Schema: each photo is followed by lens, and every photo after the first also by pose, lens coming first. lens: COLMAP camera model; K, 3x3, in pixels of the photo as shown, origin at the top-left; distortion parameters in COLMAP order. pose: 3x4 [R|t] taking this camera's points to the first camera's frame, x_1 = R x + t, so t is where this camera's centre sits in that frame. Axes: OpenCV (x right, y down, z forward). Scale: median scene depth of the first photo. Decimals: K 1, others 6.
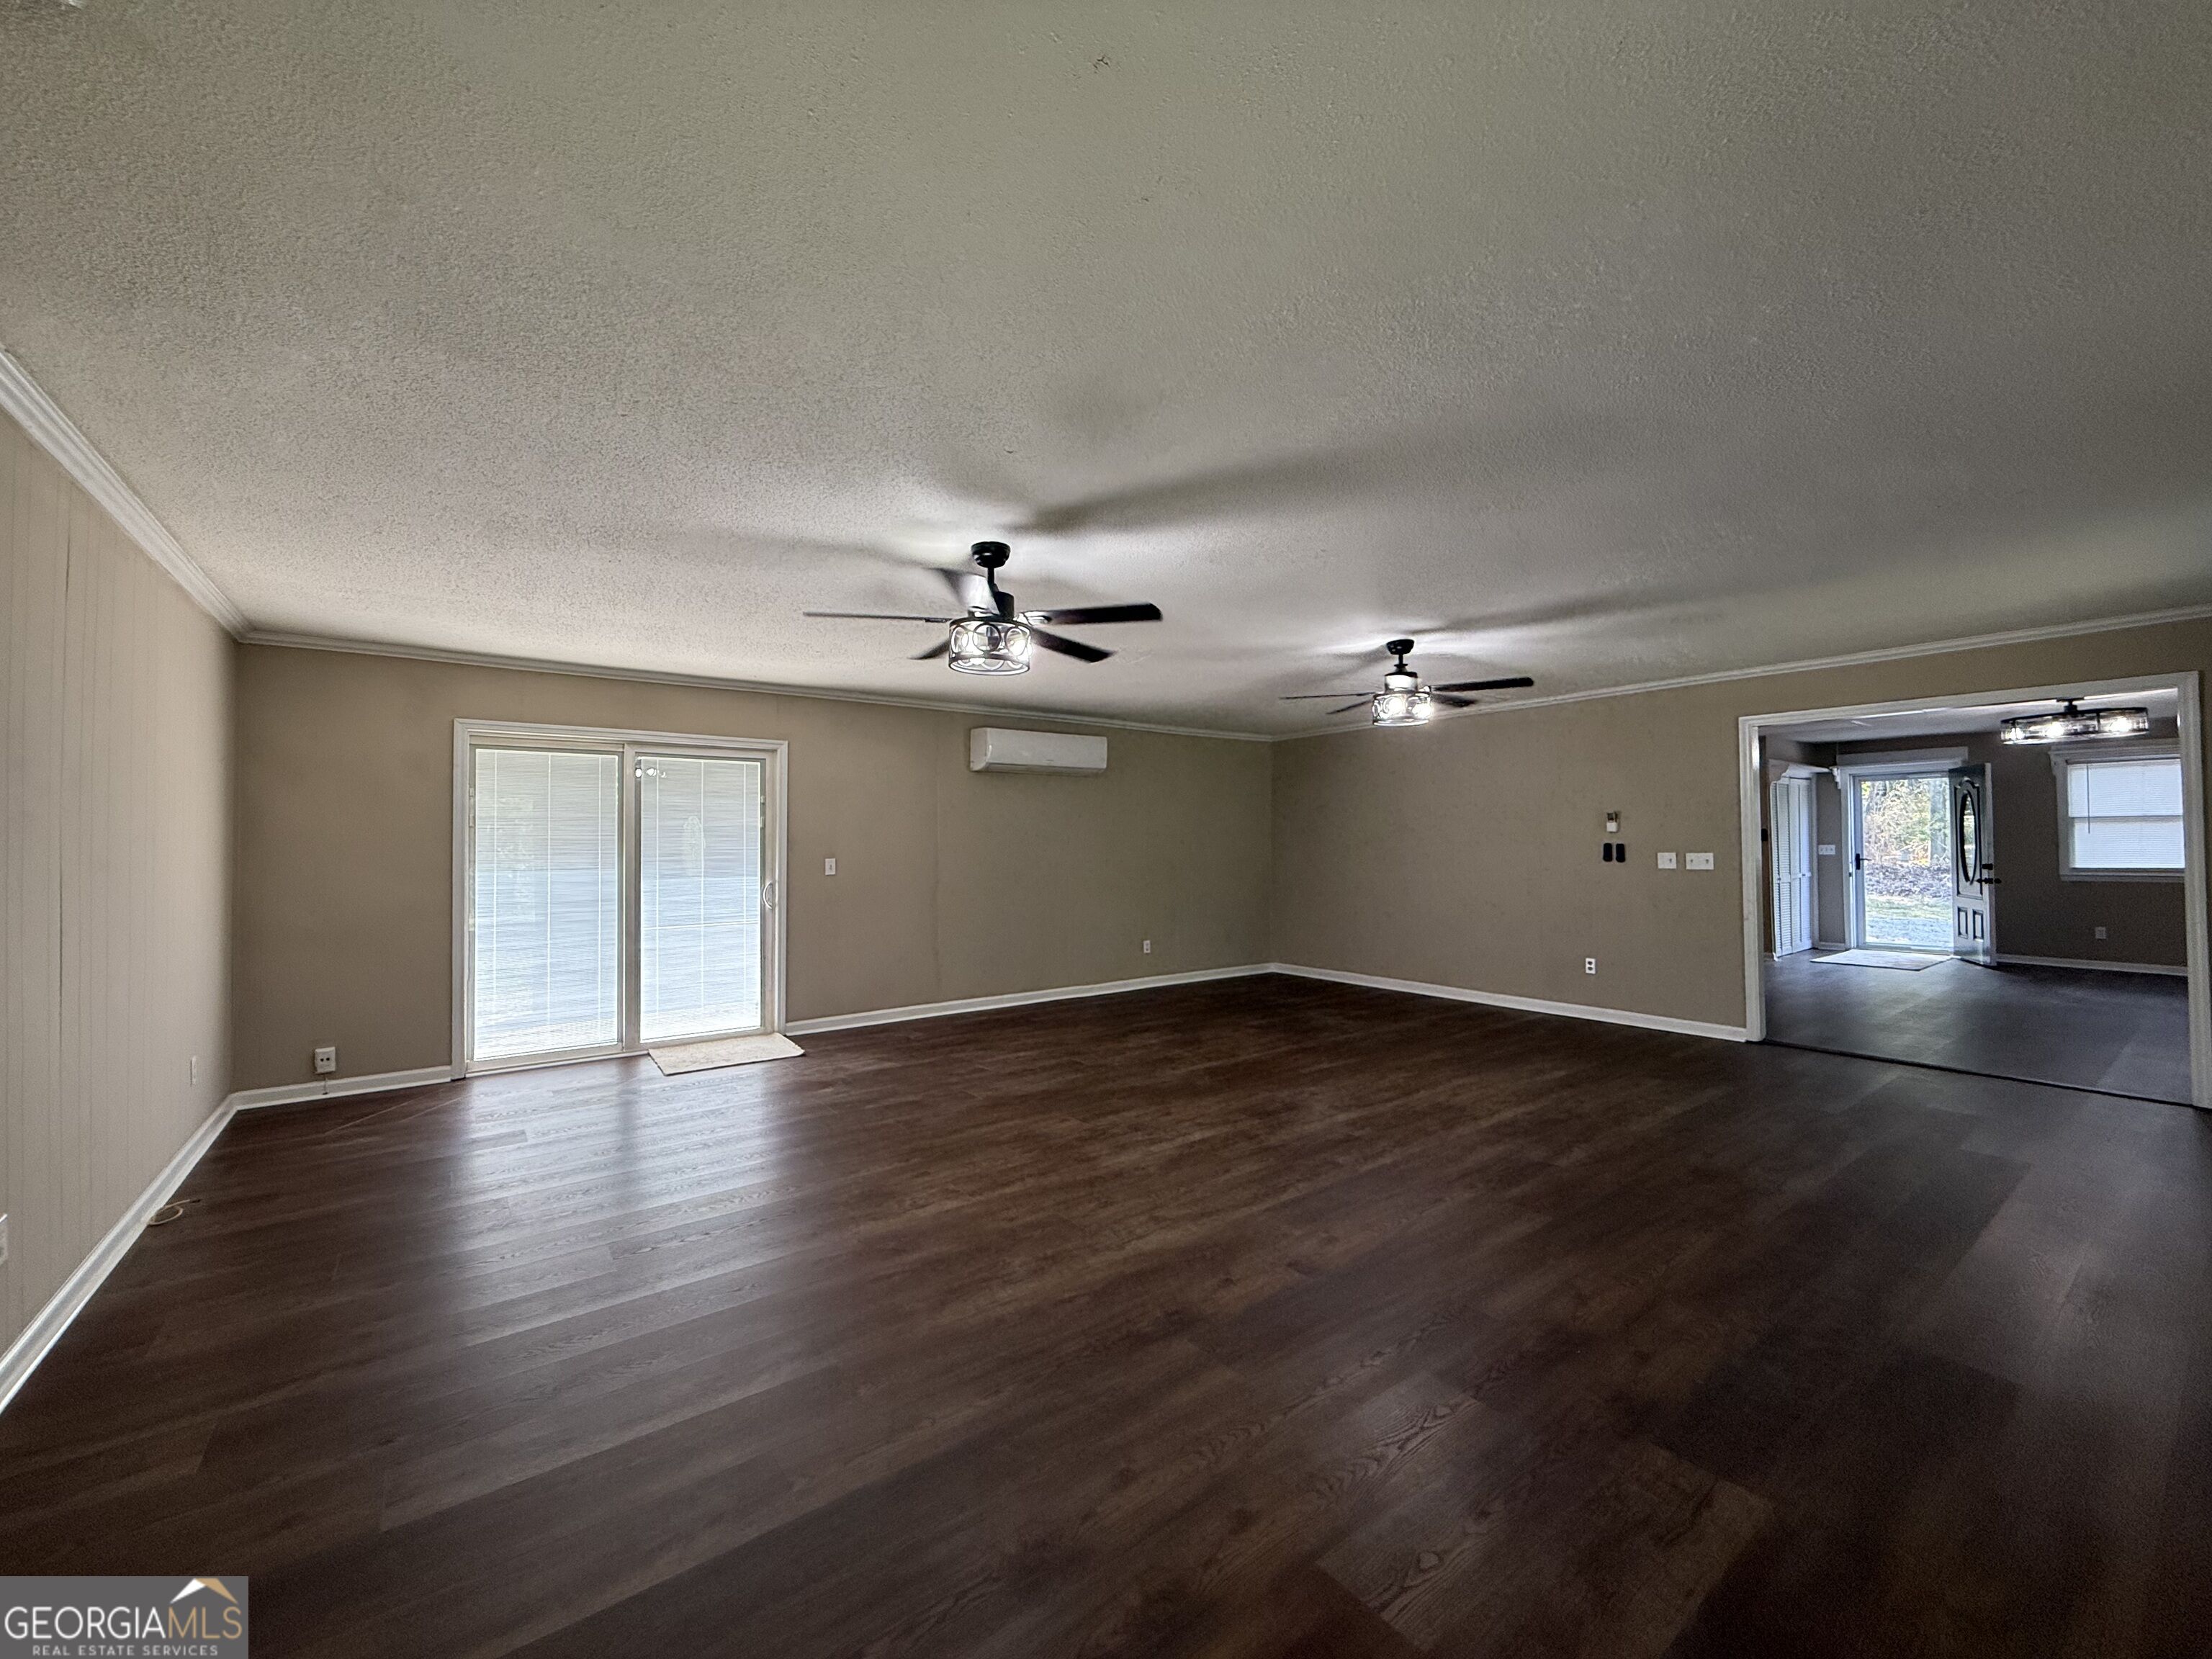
lens RADIAL K [[882.0, 0, 1104.4], [0, 882.0, 830.3], [0, 0, 1]] dist [0.000197, -0.000276]
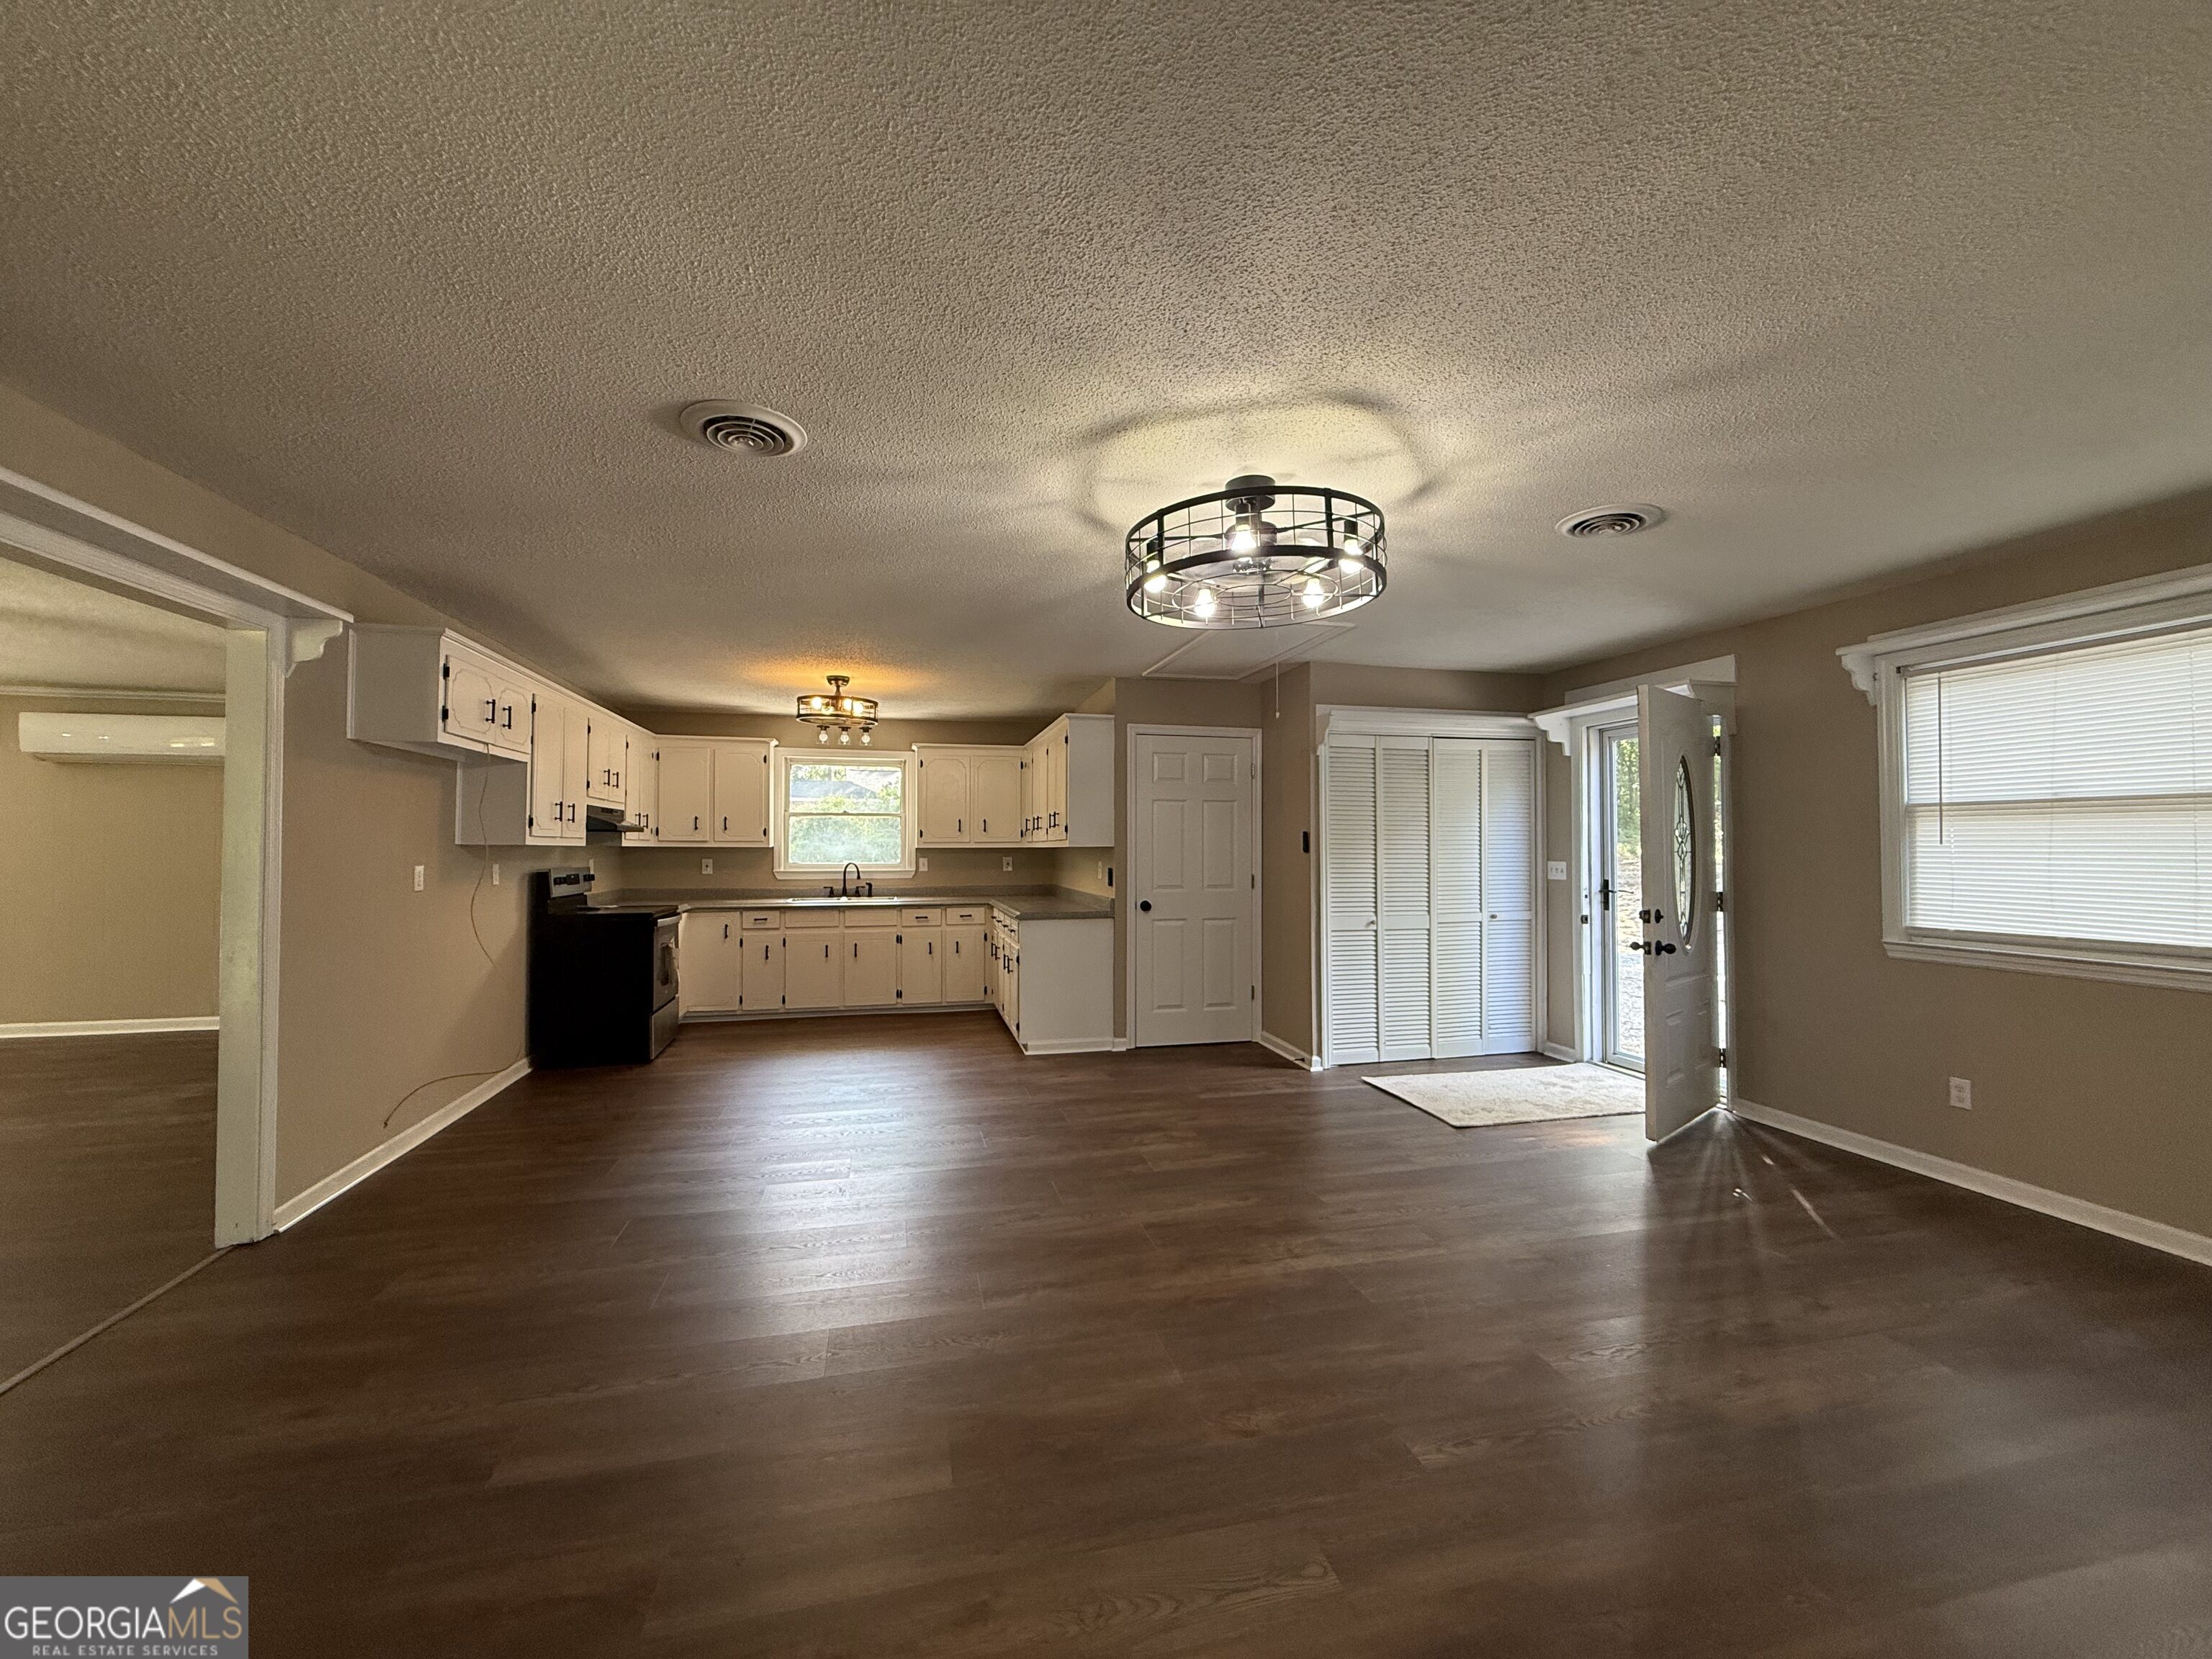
lens RADIAL K [[882.0, 0, 1102.8], [0, 882.0, 834.3], [0, 0, 1]] dist [0.000197, -0.000276]
pose [[0.919842, 0.004279, -0.392267, 0.940282], [-0.002580, 0.999985, 0.004859, -0.002157], [0.392281, -0.003458, 0.919839, 0.484983]]
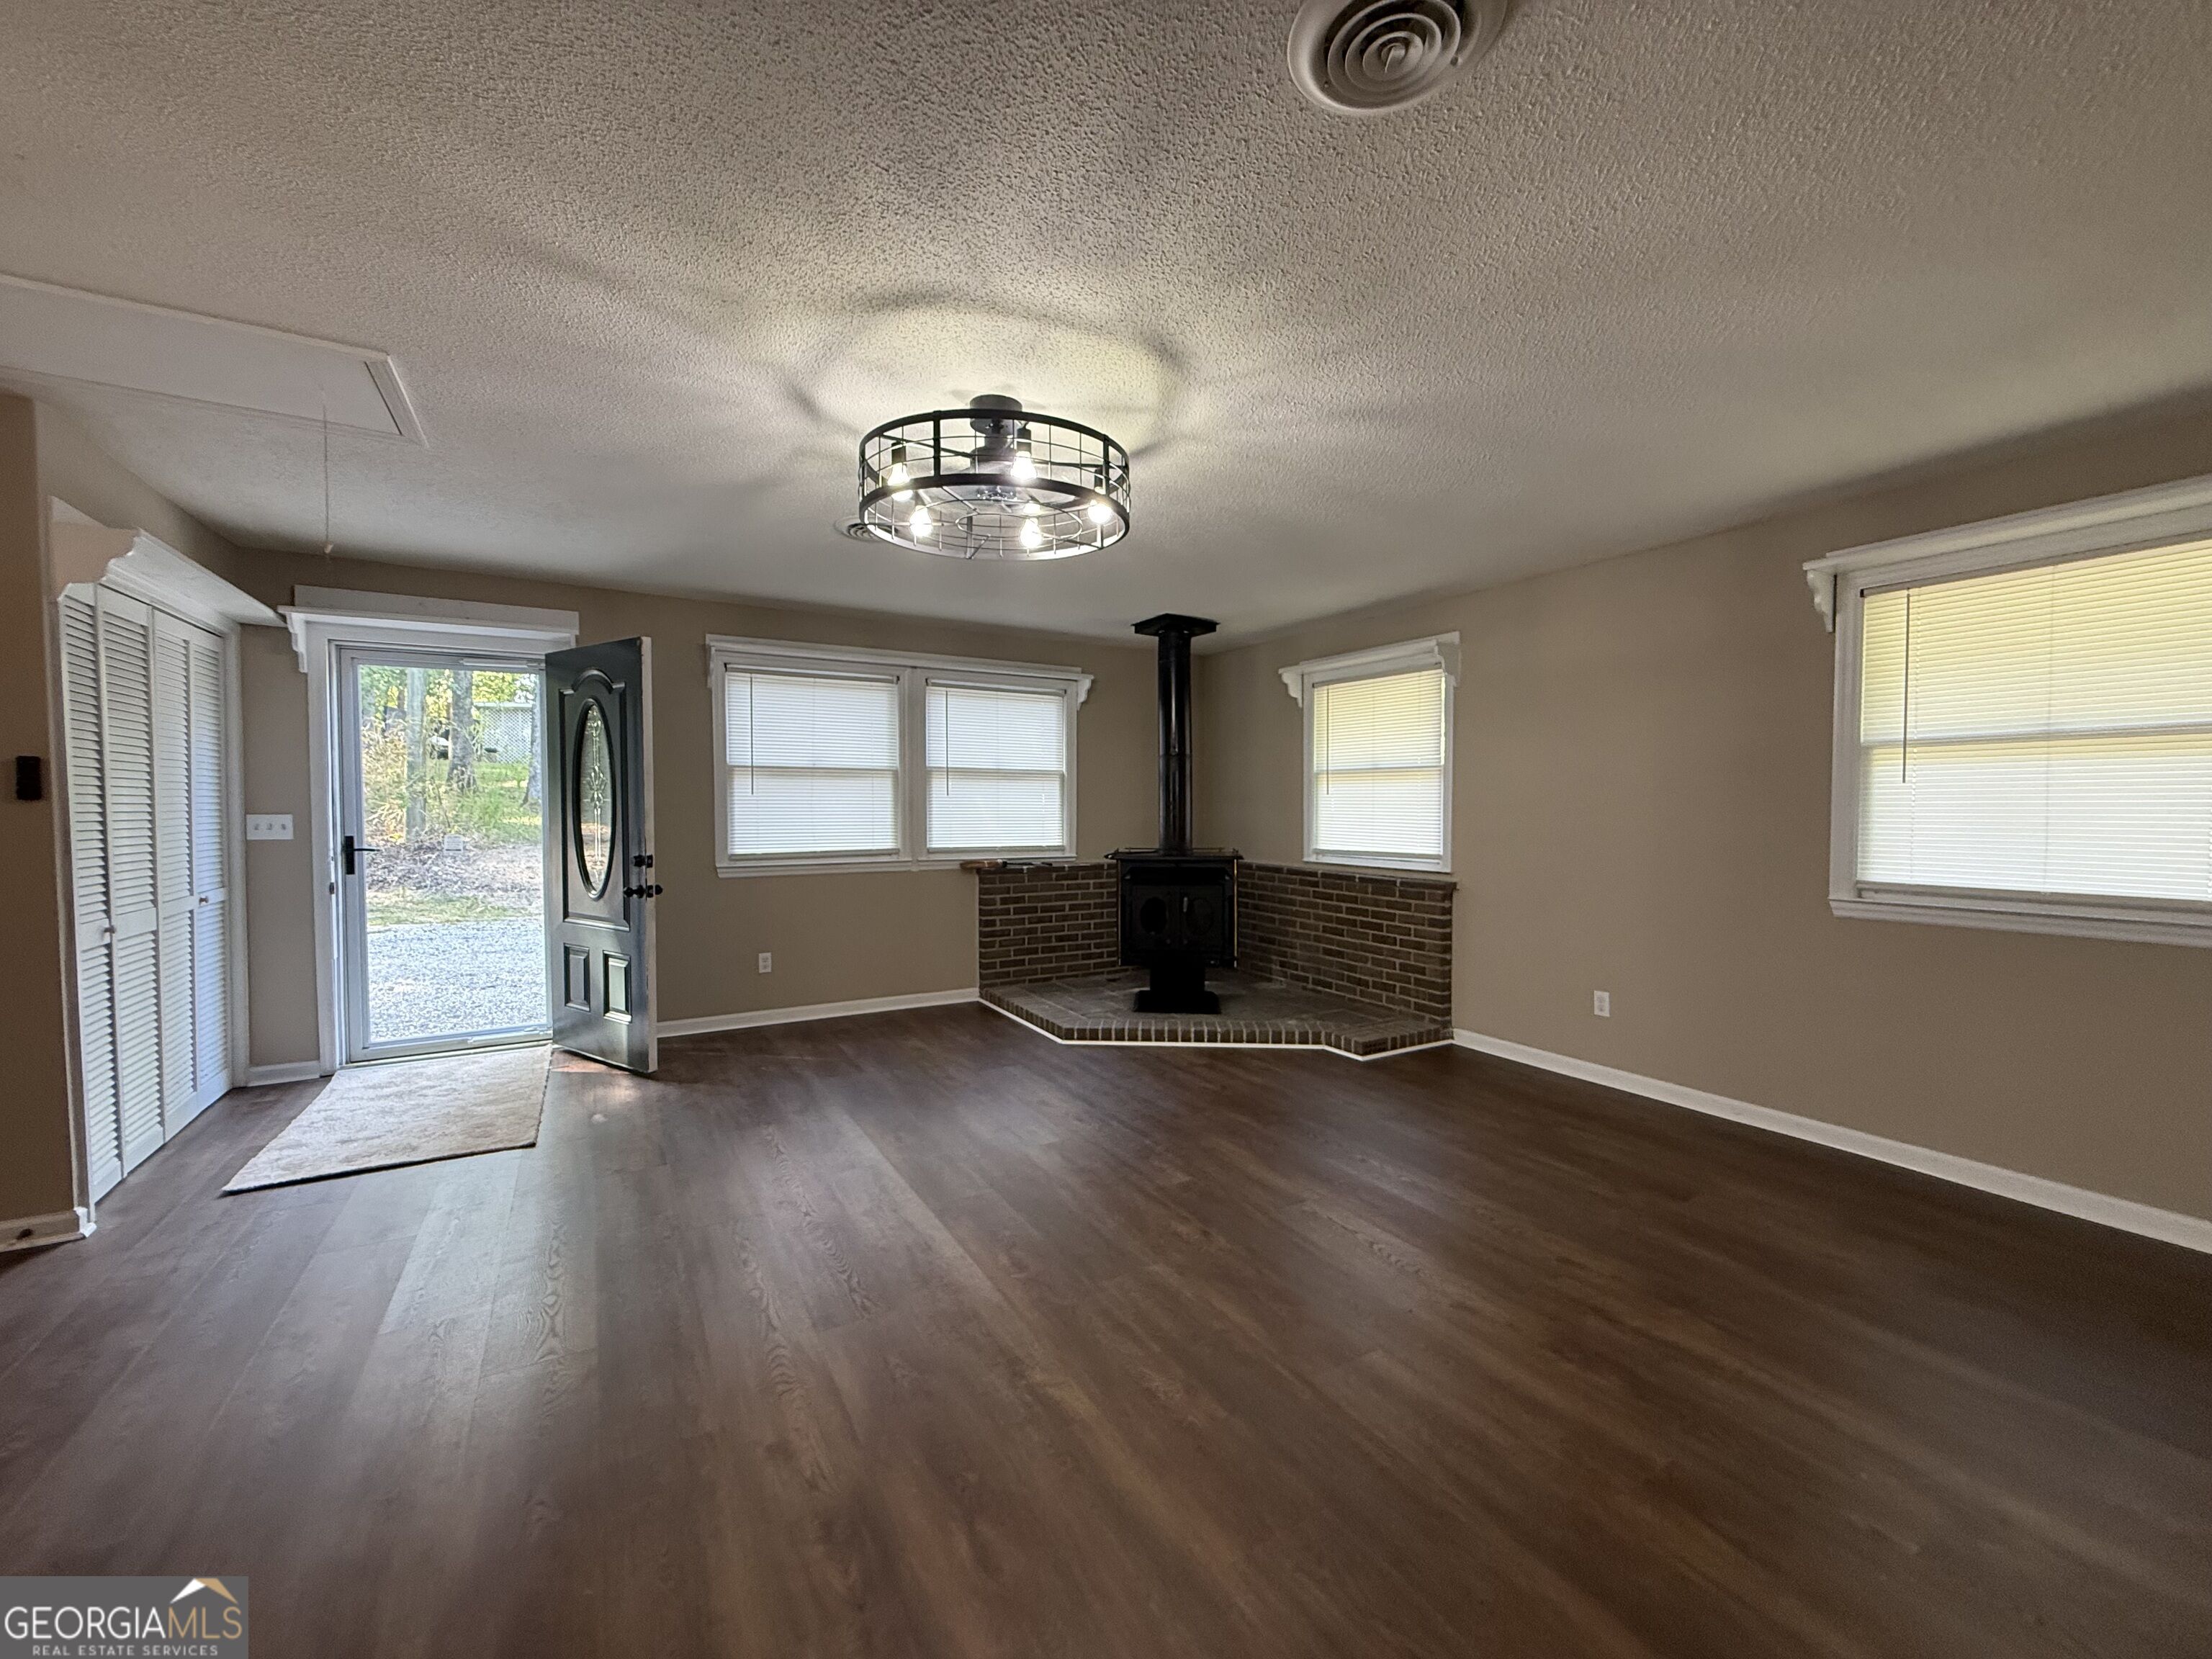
lens RADIAL K [[882.0, 0, 1105.4], [0, 882.0, 828.5], [0, 0, 1]] dist [0.000197, -0.000276]
pose [[0.109502, -0.016808, 0.993844, 0.575633], [-0.015614, 0.999705, 0.018628, 0.011802], [-0.993864, -0.017557, 0.109207, 0.719465]]
